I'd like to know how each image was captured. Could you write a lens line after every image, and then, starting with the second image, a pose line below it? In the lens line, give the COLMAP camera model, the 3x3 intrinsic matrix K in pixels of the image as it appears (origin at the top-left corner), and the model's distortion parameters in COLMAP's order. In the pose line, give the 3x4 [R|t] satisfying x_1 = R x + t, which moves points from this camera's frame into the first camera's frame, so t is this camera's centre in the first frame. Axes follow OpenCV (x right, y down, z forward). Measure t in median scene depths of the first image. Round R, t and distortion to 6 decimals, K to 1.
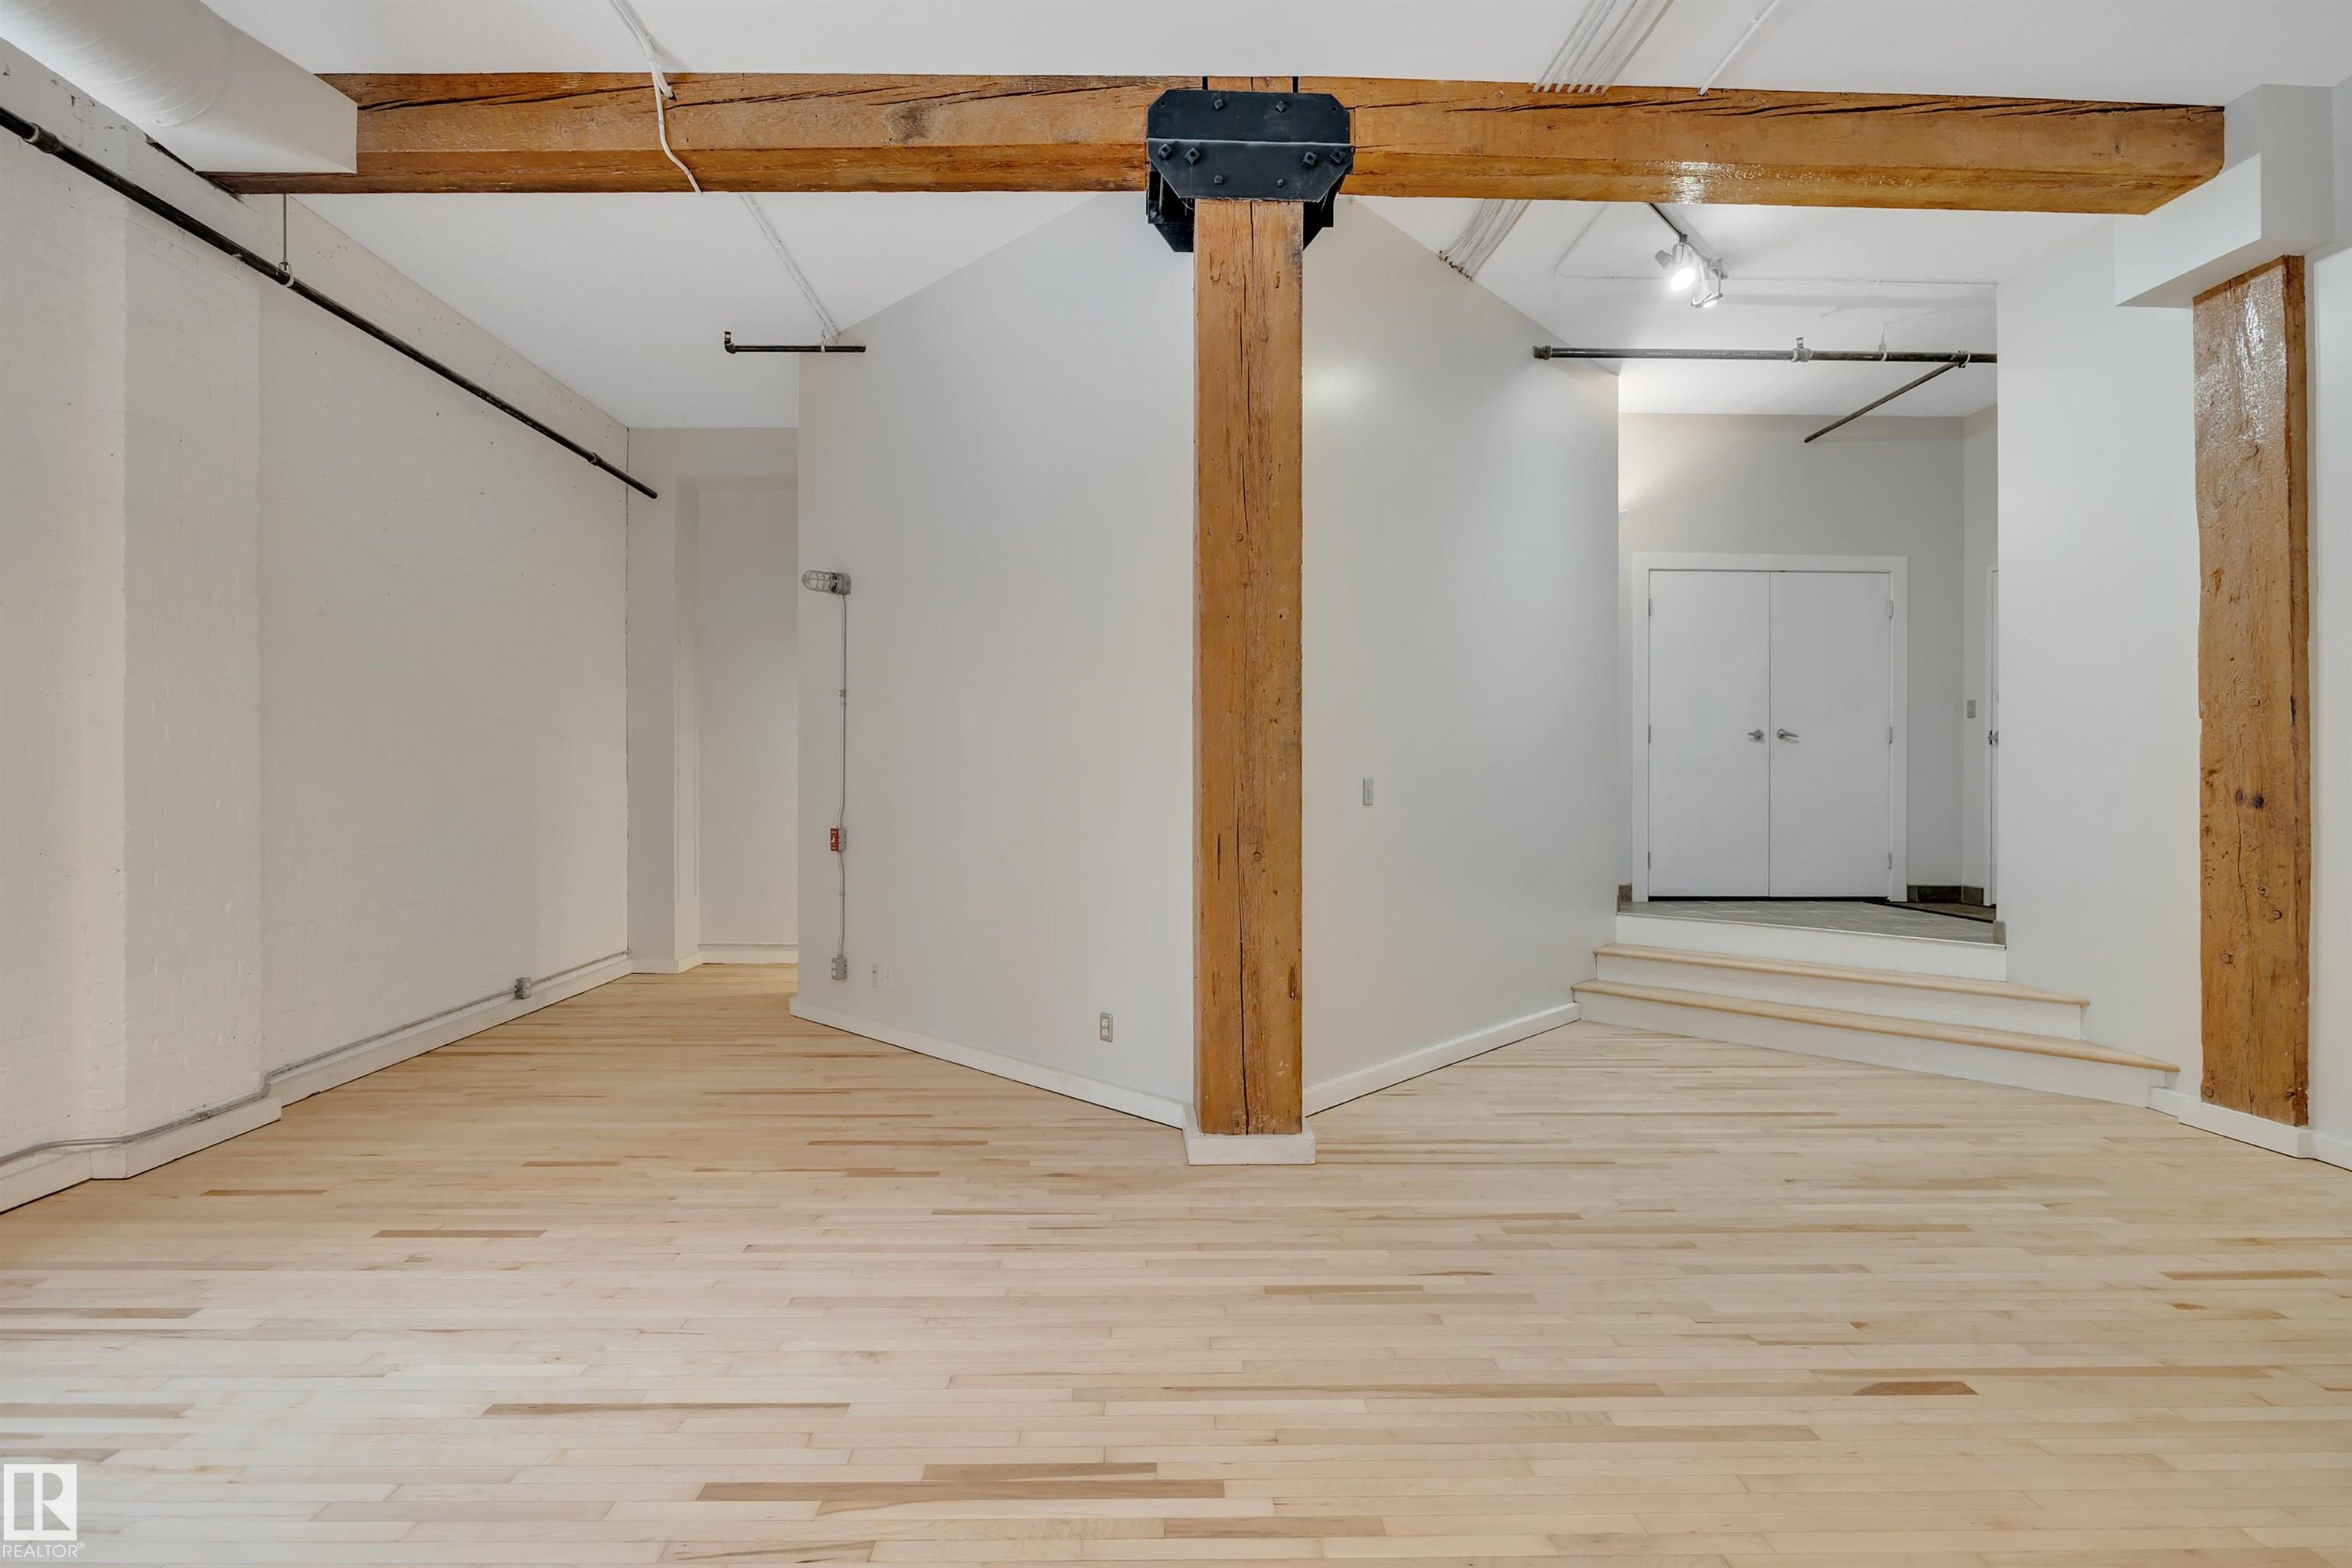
lens RADIAL K [[1103.8, 0, 1168.8], [0, 1103.8, 779.4], [0, 0, 1]] dist [-0.007508, 0.000226]
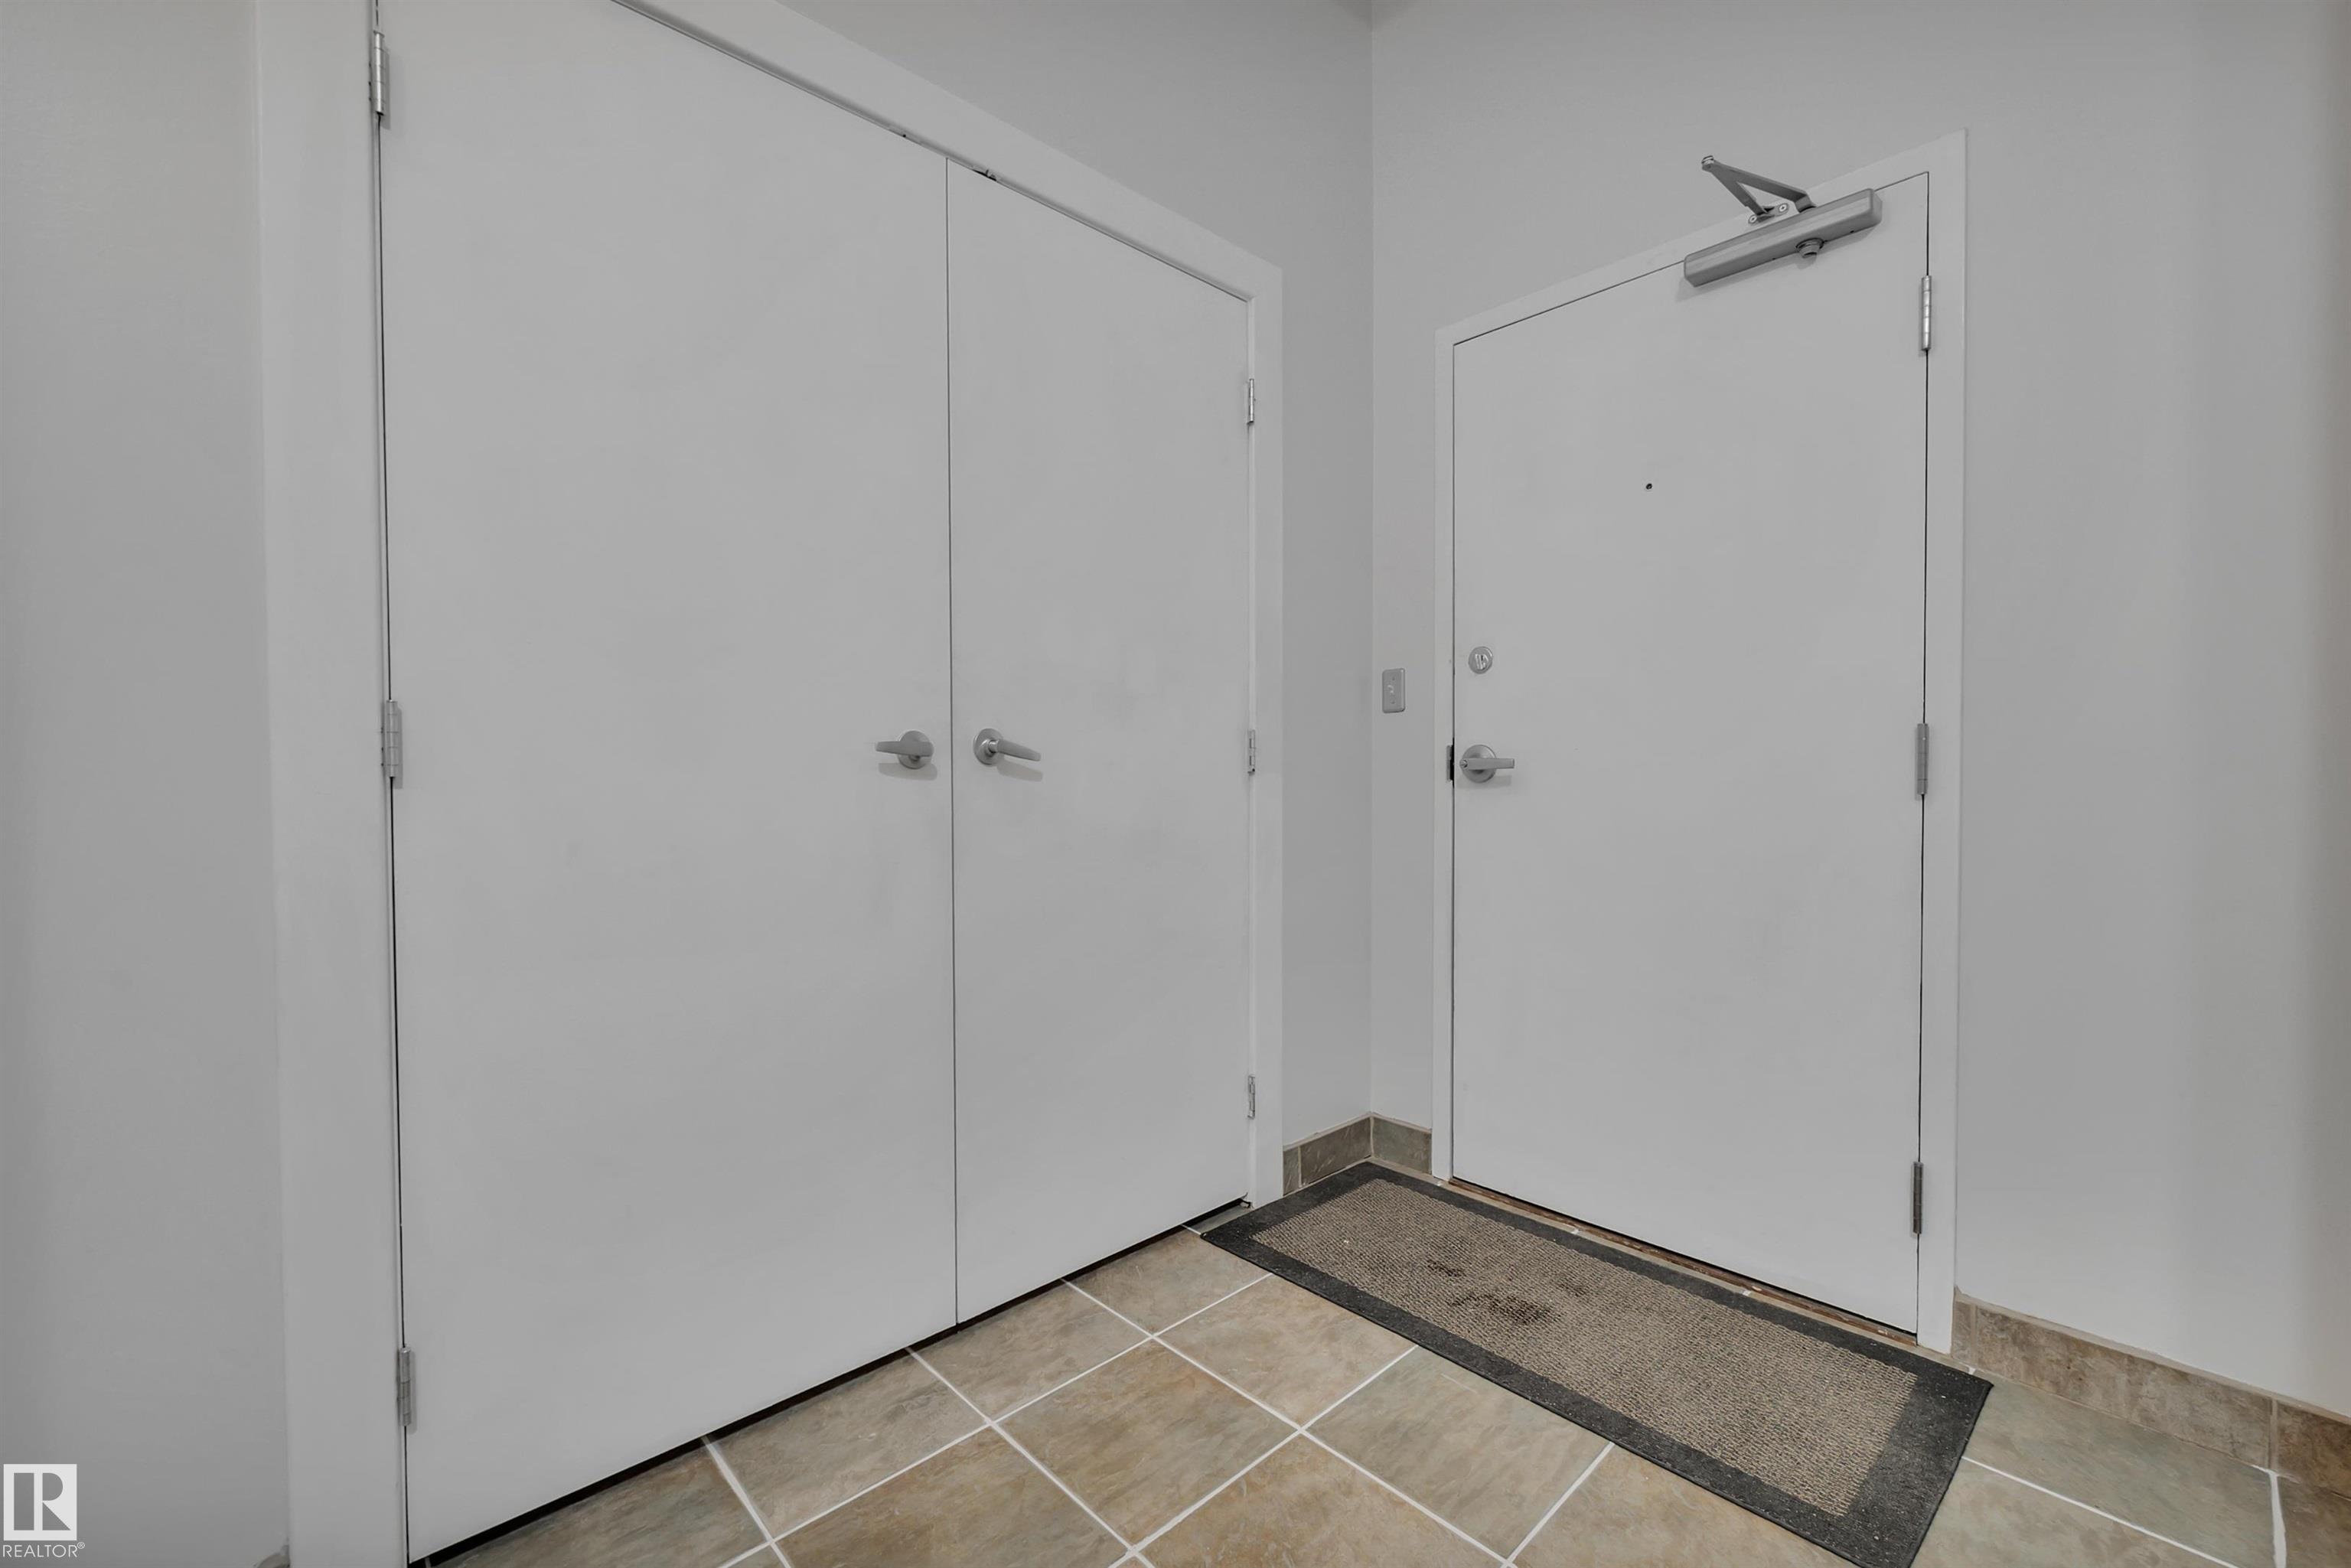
lens RADIAL K [[994.0, 0, 1193.3], [0, 994.0, 789.4], [0, 0, 1]] dist [0.012579, -0.003151]
pose [[0.731399, -0.020217, 0.681650, 0.743674], [0.001865, 0.999616, 0.027646, -0.066791], [-0.681947, -0.018949, 0.731156, 1.375035]]
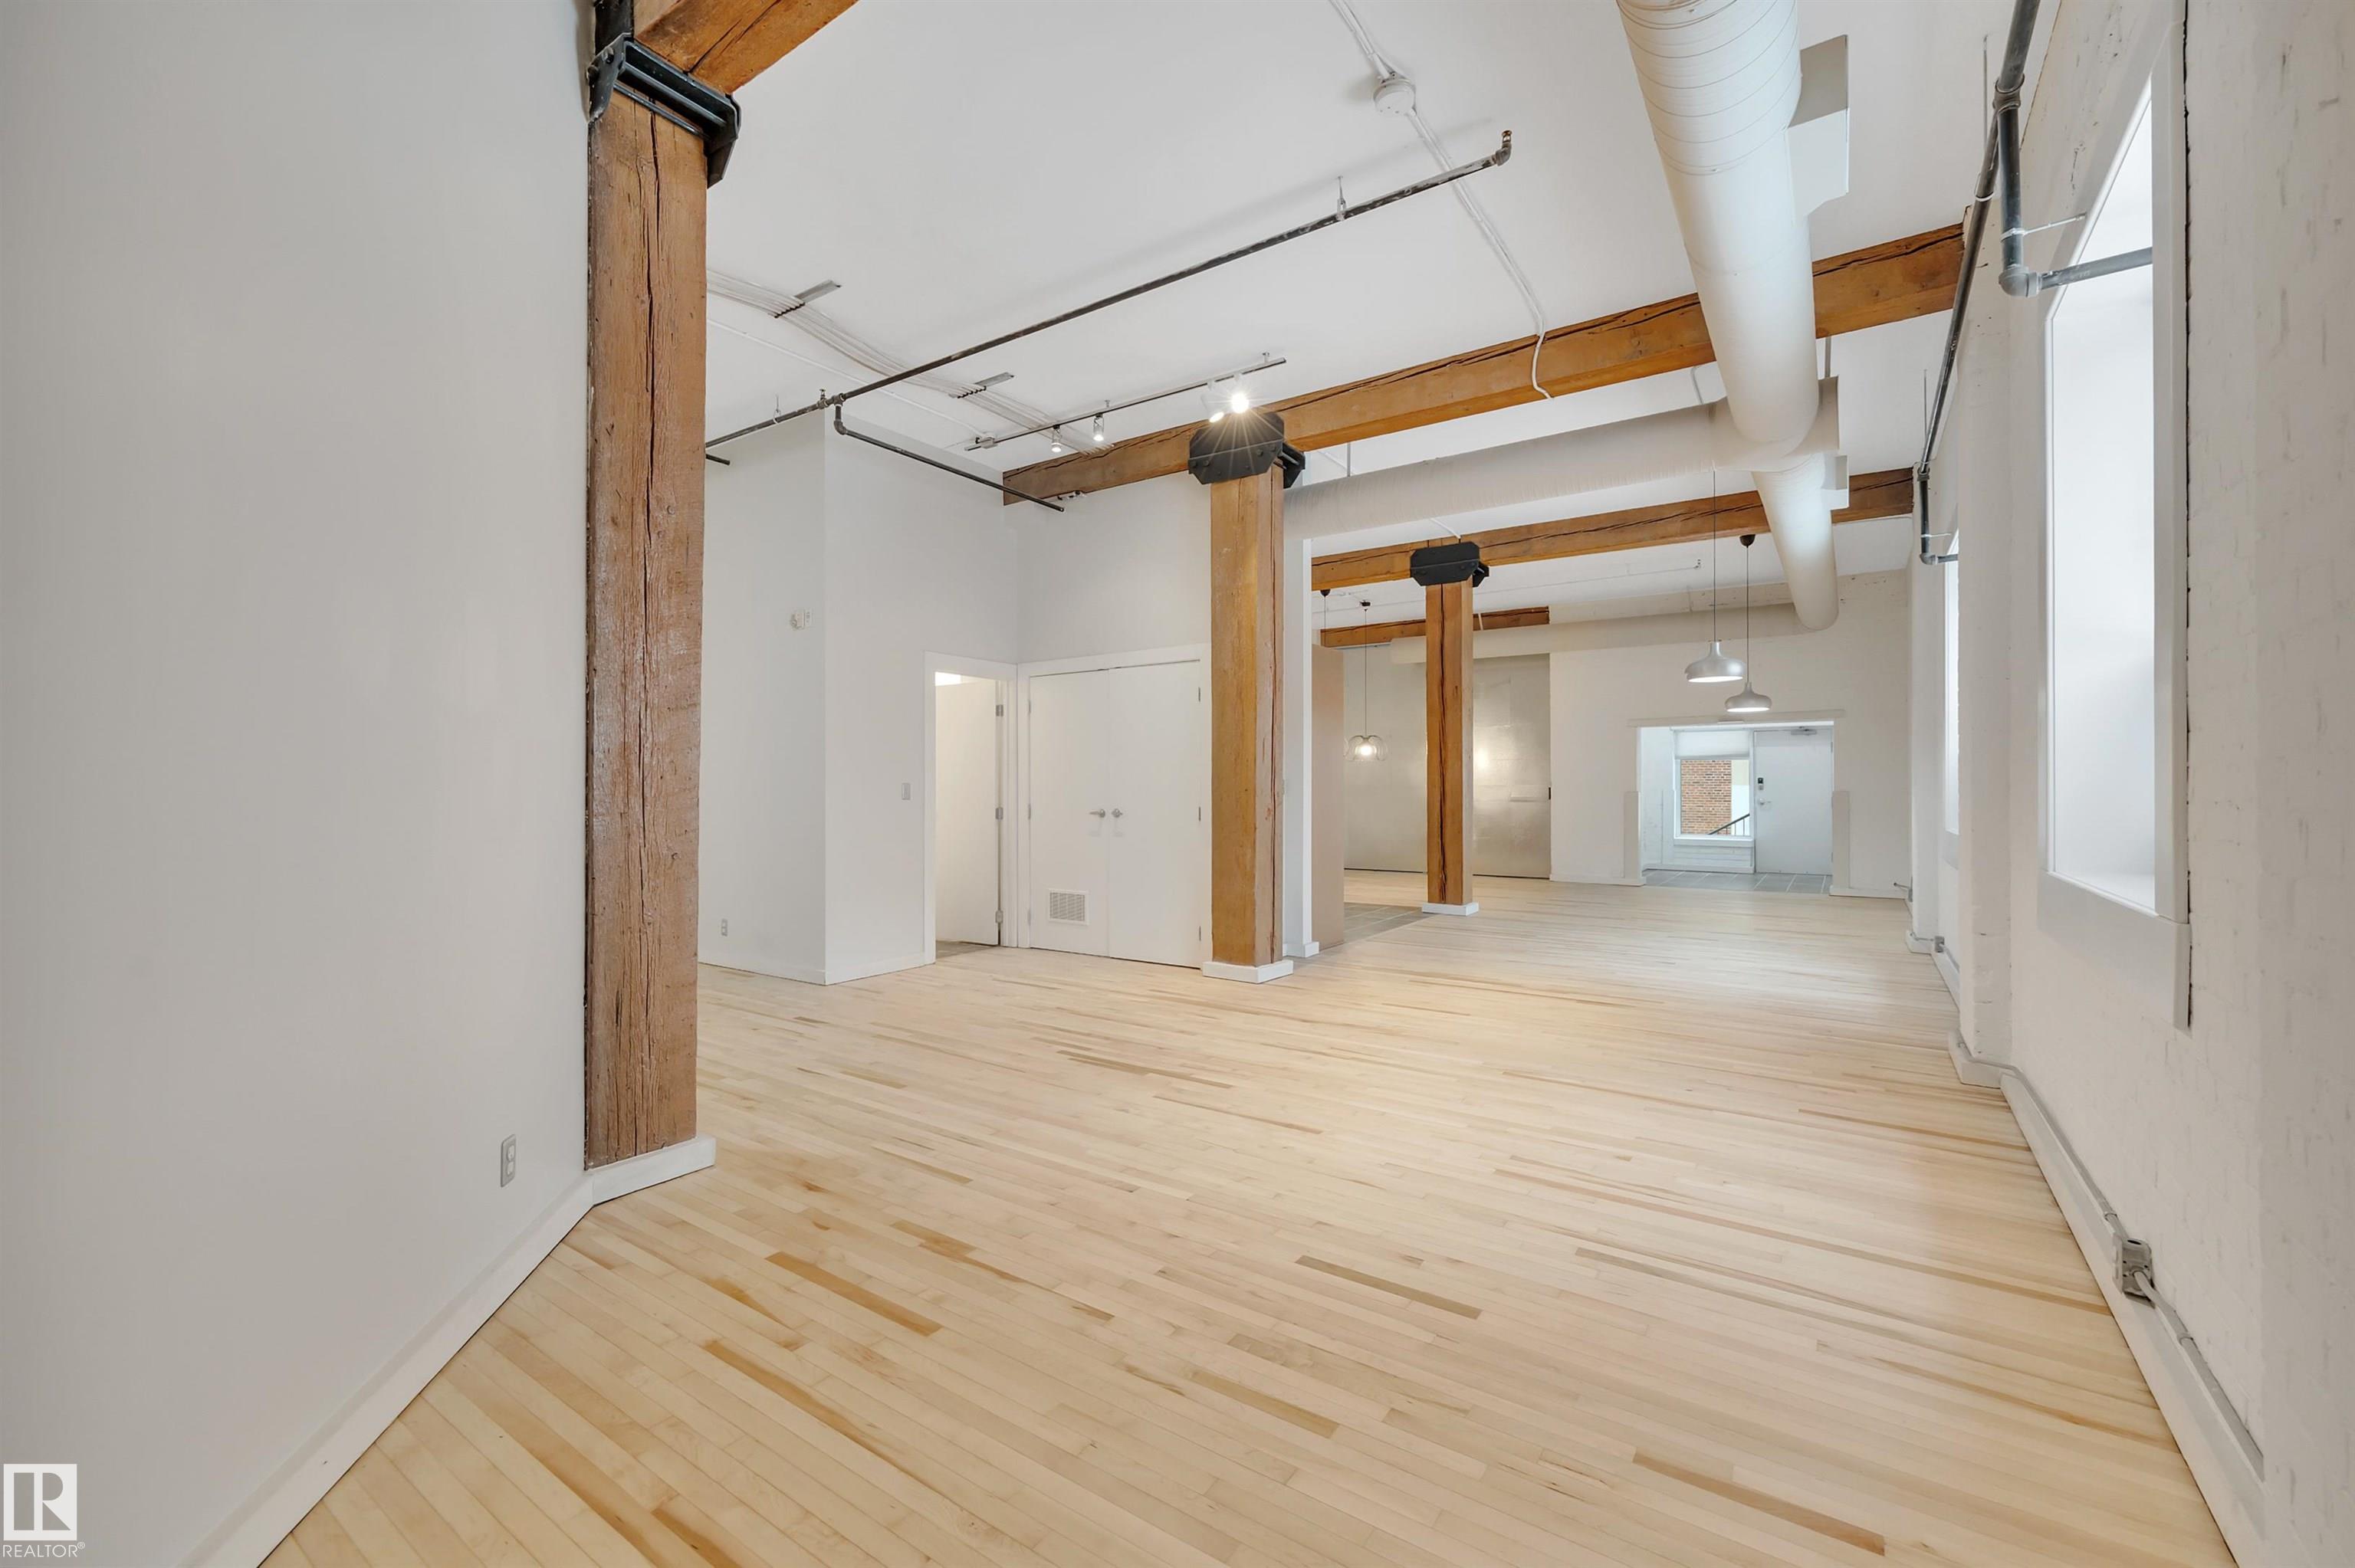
lens RADIAL K [[969.5, 0, 1168.4], [0, 969.5, 763.7], [0, 0, 1]] dist [-0.003089, 0.000037]
pose [[-0.808131, 0.013756, 0.588842, -0.759680], [-0.002801, 0.999626, -0.027198, 0.016016], [-0.588996, -0.023629, -0.807791, 1.361482]]
